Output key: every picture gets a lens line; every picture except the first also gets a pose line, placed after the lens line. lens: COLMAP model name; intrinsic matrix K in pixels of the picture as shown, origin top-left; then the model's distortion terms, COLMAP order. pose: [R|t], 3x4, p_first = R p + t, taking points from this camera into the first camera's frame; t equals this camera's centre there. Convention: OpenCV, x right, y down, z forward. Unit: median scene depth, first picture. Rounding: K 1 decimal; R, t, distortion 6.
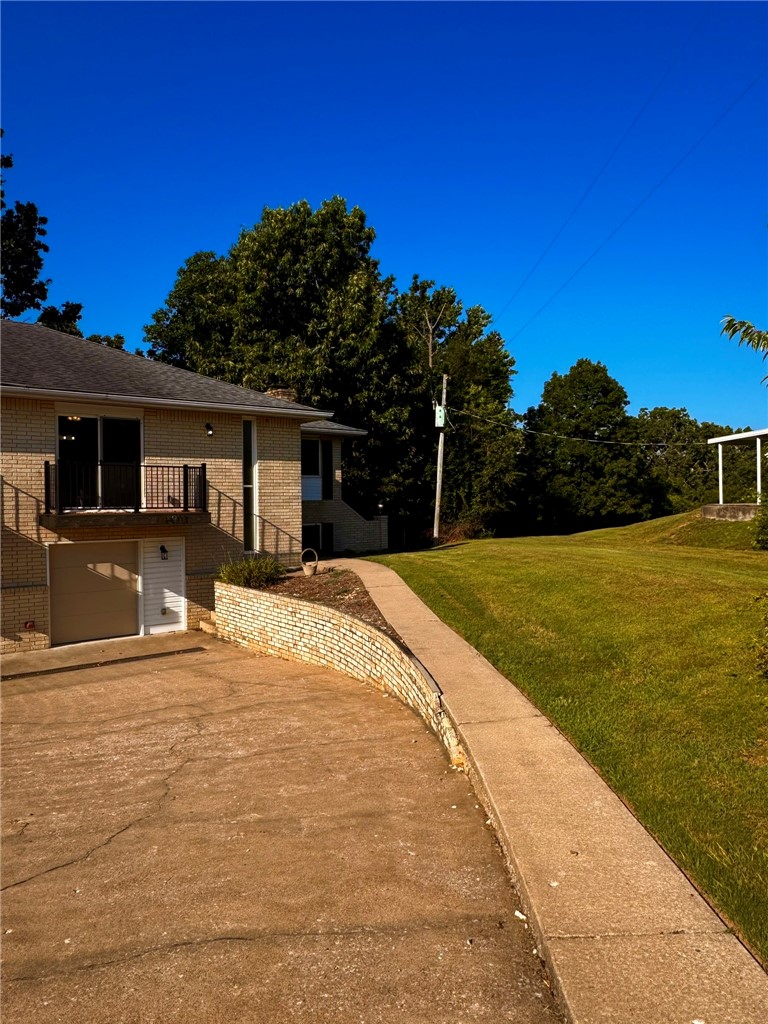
lens RADIAL K [[692.8, 0, 384.0], [0, 692.8, 512.0], [0, 0, 1]] dist [0.006494, 0.000004]
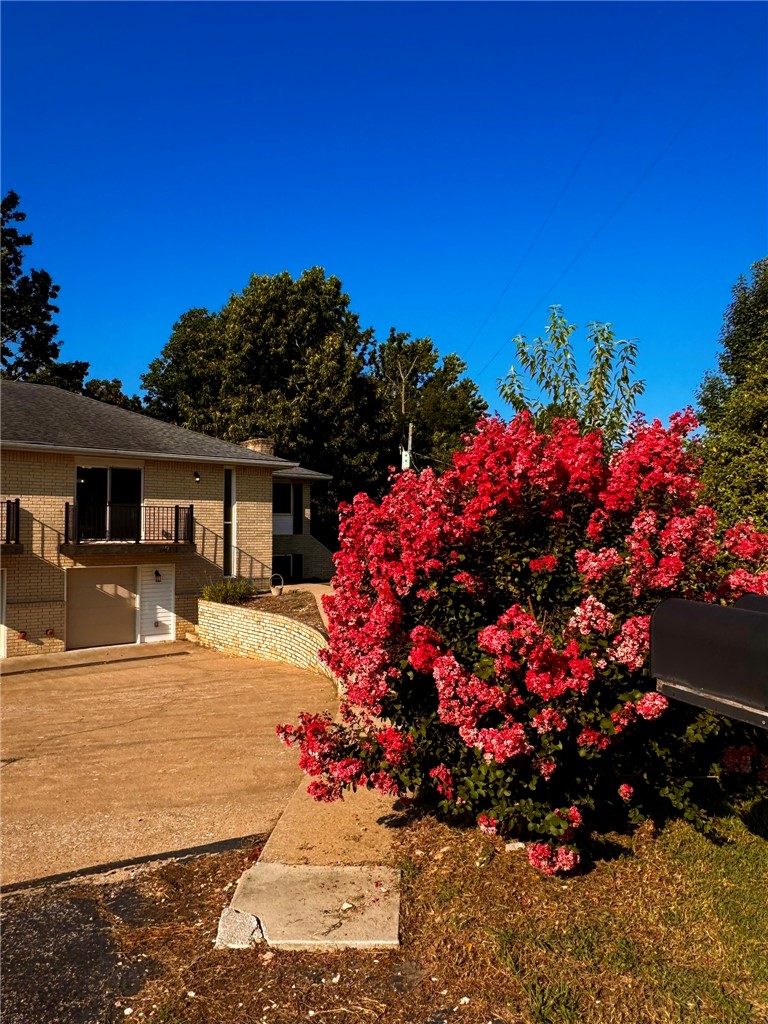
lens RADIAL K [[692.8, 0, 384.0], [0, 692.8, 512.0], [0, 0, 1]] dist [0.006494, 0.000004]
pose [[0.999886, 0.007426, 0.013135, 0.062896], [-0.006758, 0.998715, -0.050222, 0.003357], [-0.013491, 0.050127, 0.998652, -0.224640]]
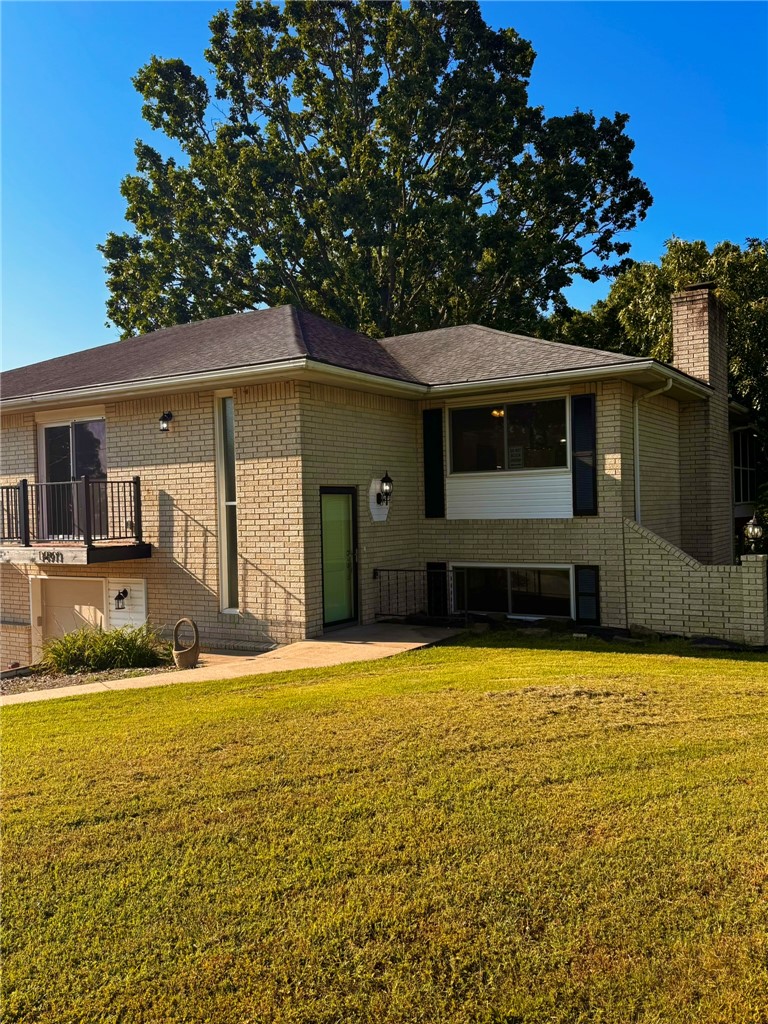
lens RADIAL K [[832.5, 0, 384.0], [0, 832.5, 512.0], [0, 0, 1]] dist [0.052940, 0.000244]
pose [[0.345975, 0.005872, -0.938225, 0.542547], [0.005563, 0.999950, 0.008310, -0.035044], [0.938227, -0.008094, 0.345925, 0.867378]]
